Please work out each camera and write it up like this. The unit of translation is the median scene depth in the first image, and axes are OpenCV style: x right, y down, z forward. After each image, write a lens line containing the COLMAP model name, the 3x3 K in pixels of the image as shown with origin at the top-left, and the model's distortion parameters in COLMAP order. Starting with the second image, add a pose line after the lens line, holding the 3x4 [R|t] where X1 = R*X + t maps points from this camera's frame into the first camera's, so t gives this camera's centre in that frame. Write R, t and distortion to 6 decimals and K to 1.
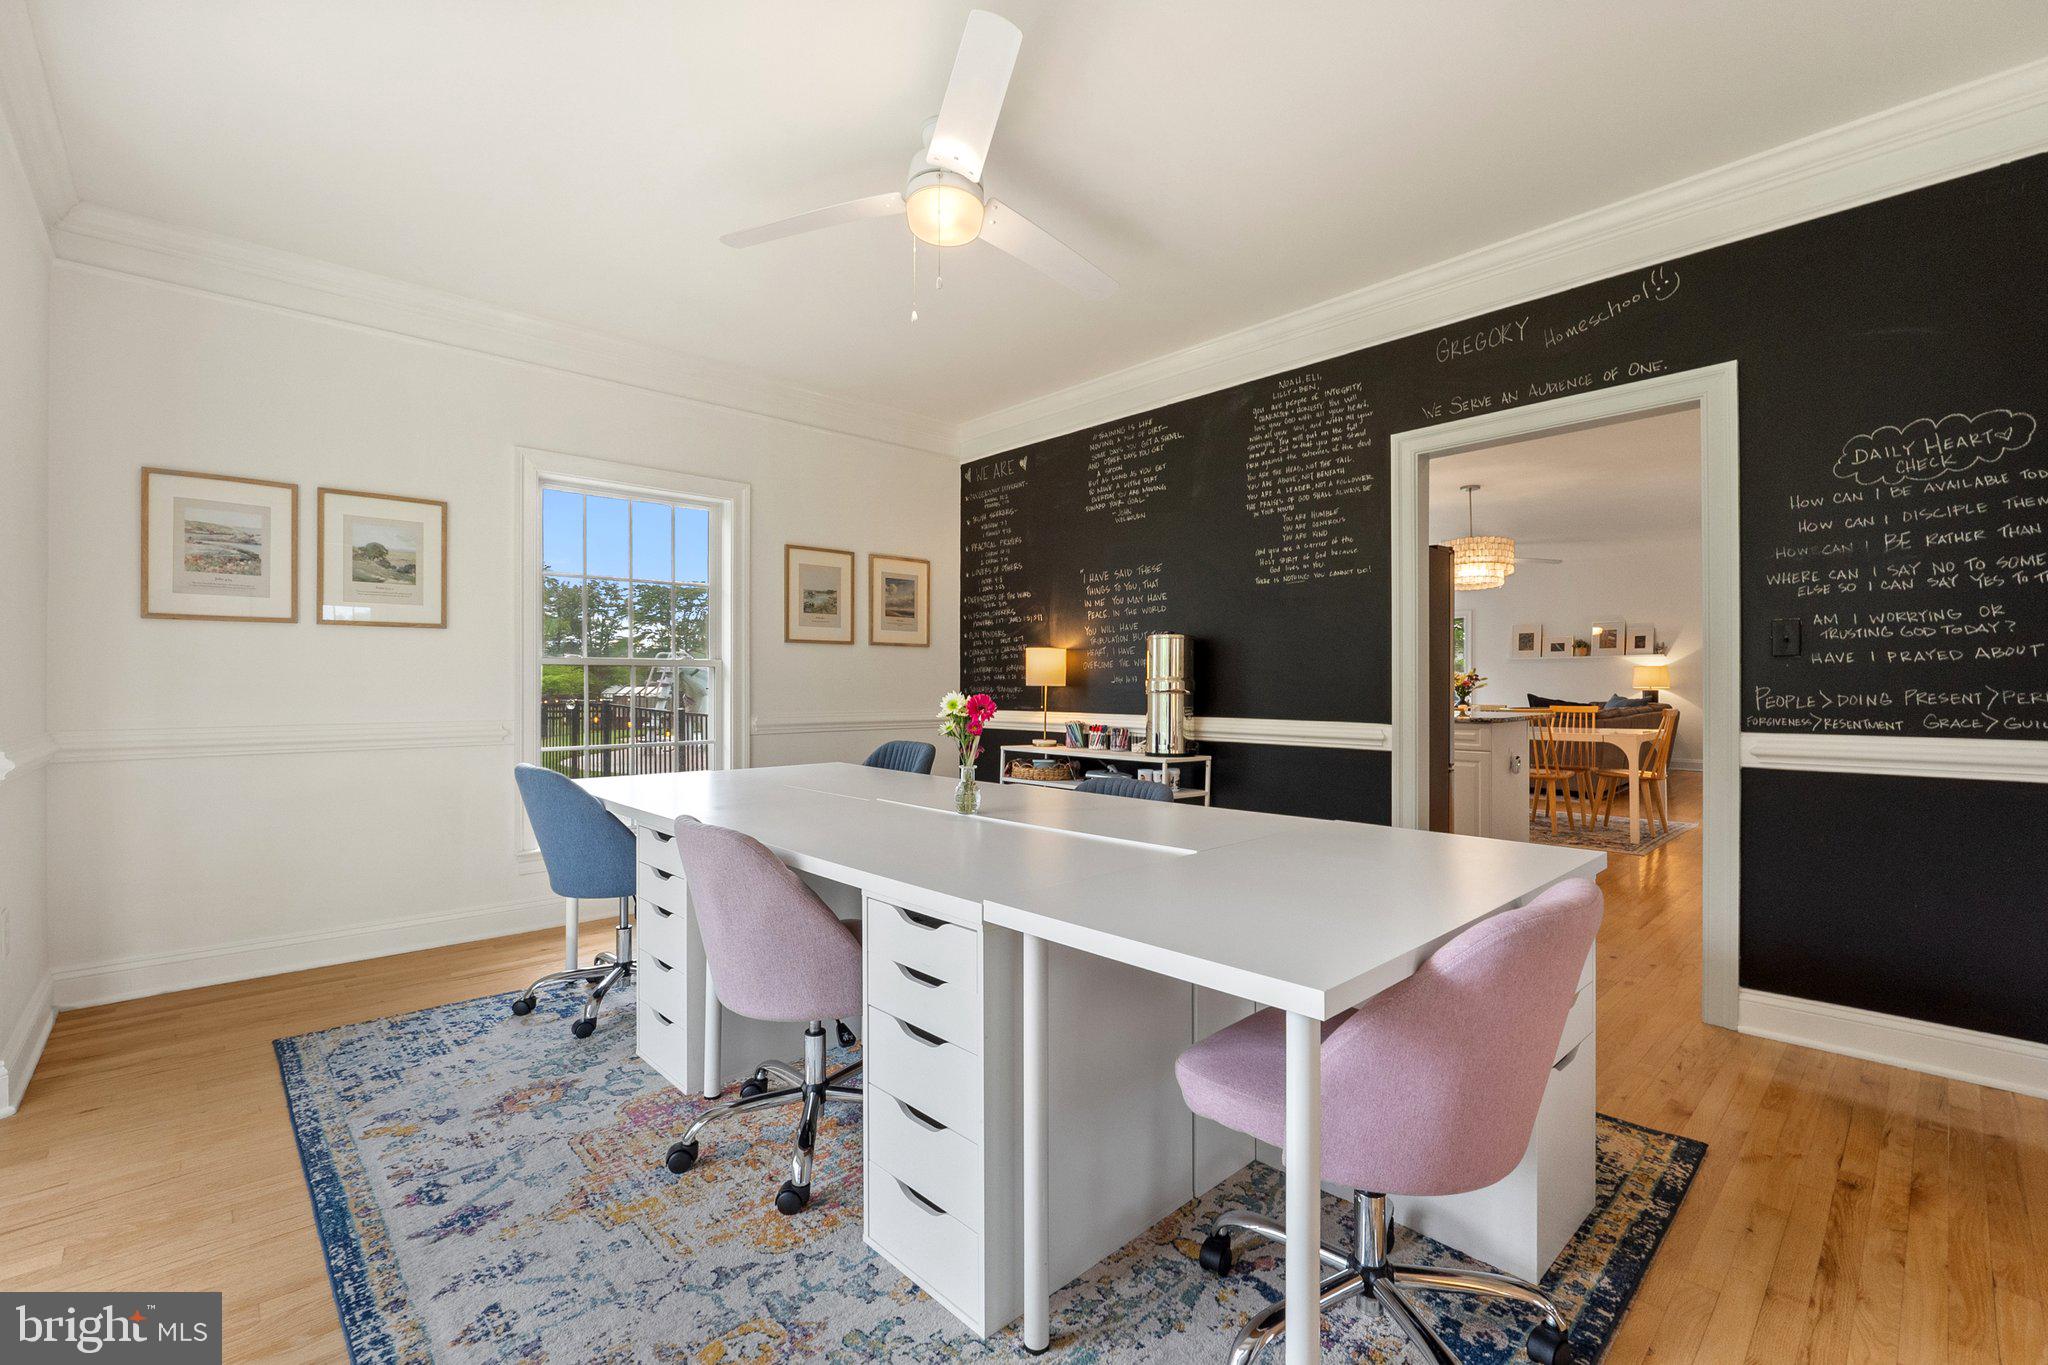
lens RADIAL K [[878.4, 0, 1020.4], [0, 878.4, 692.5], [0, 0, 1]] dist [-0.008421, -0.000266]
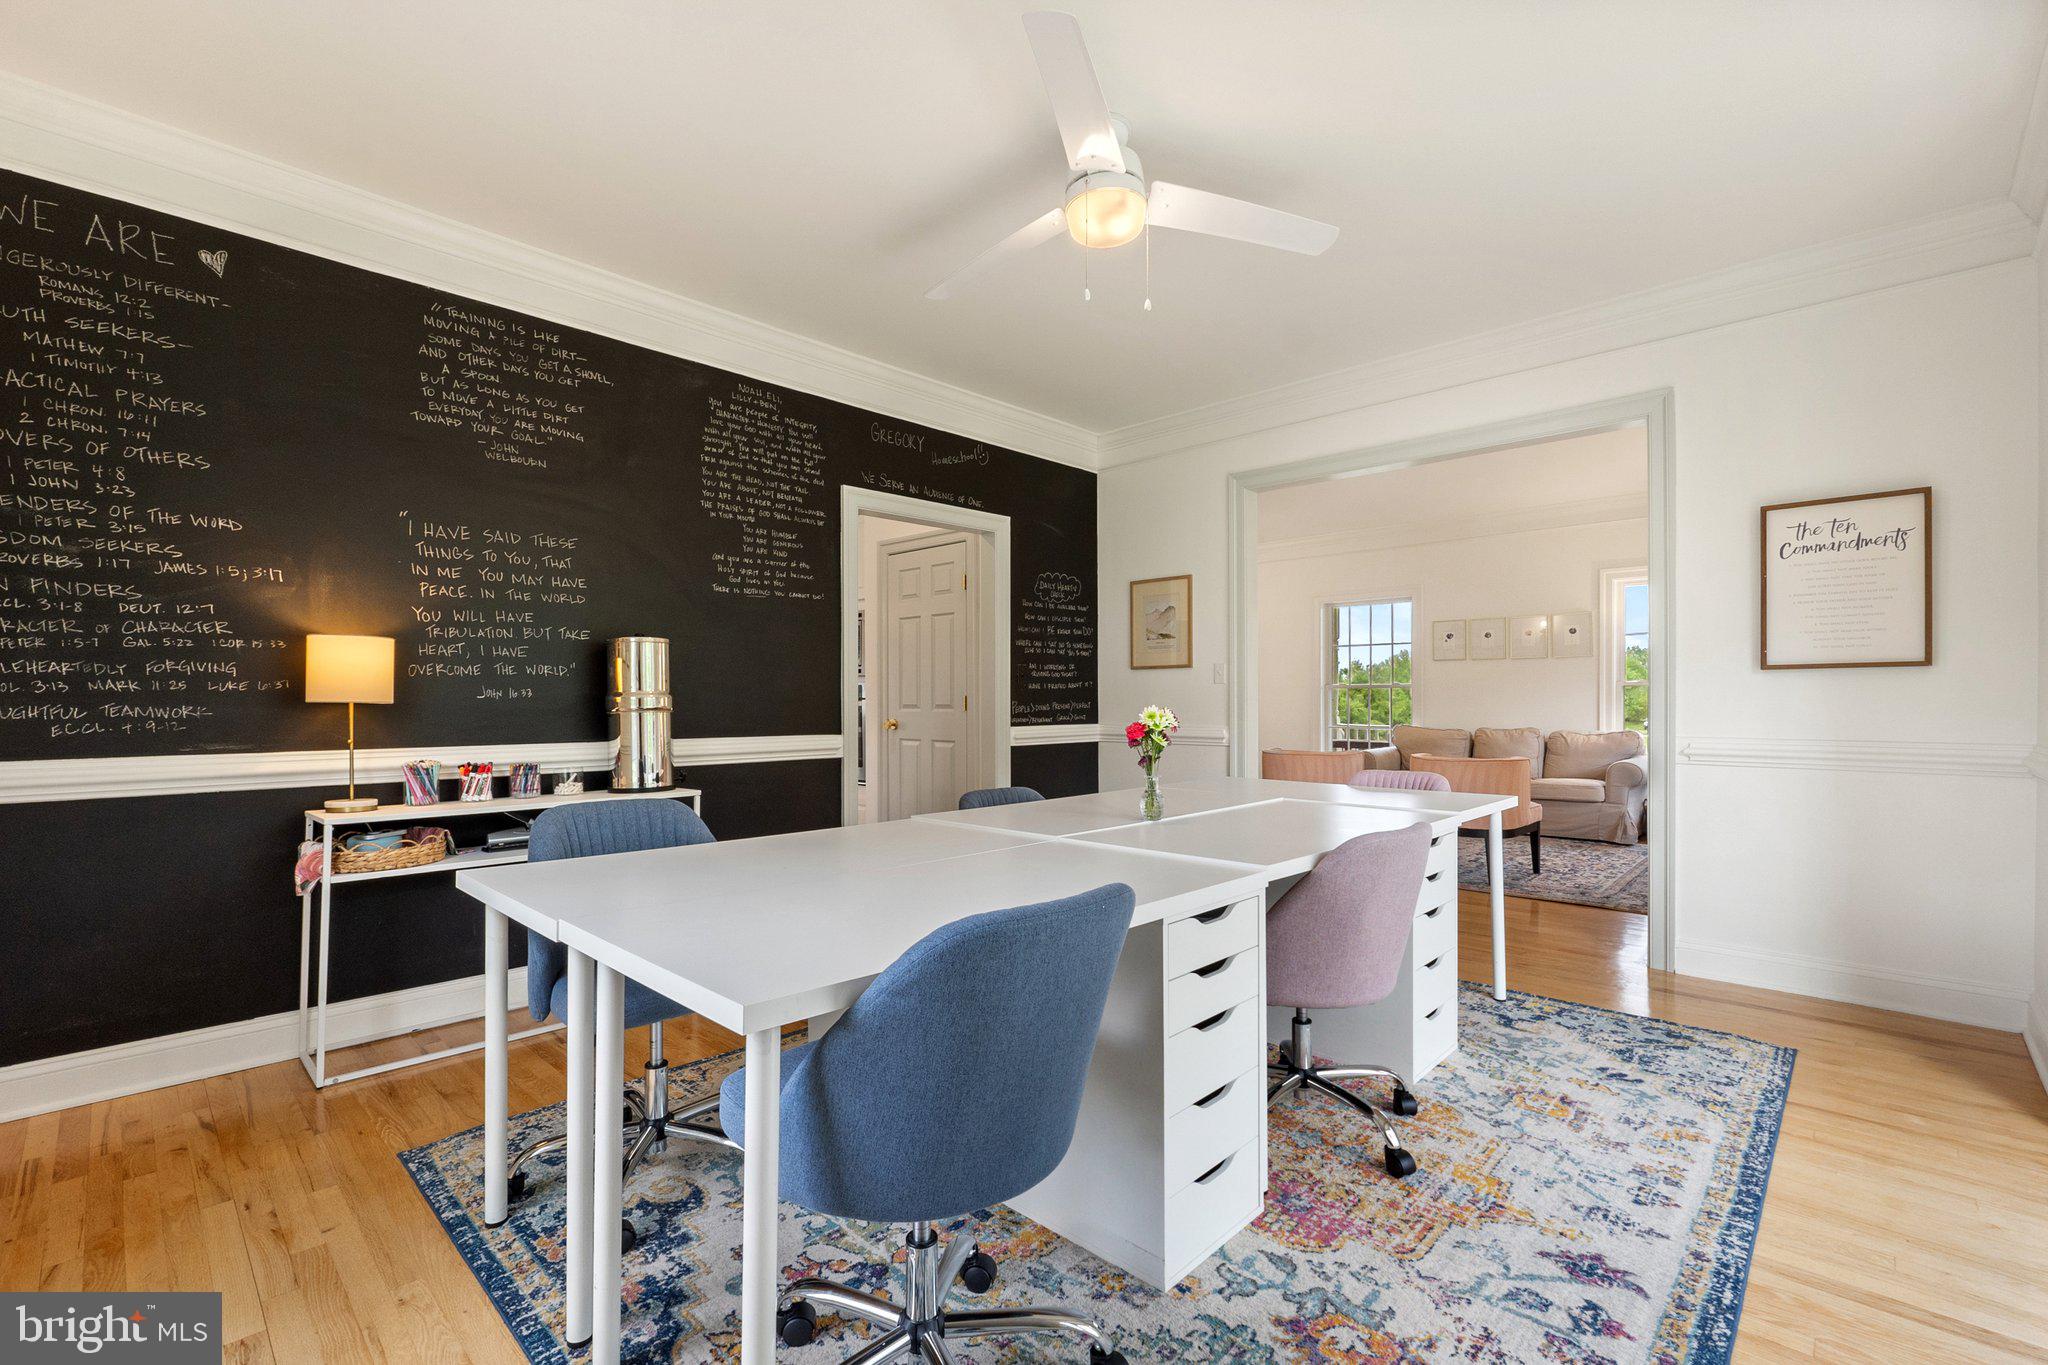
lens RADIAL K [[893.7, 0, 1030.6], [0, 893.7, 711.7], [0, 0, 1]] dist [-0.008235, -0.000052]
pose [[-0.052989, -0.012235, 0.998520, -0.708308], [0.011376, 0.999853, 0.012855, -0.005822], [-0.998530, 0.012041, -0.052842, 0.751734]]
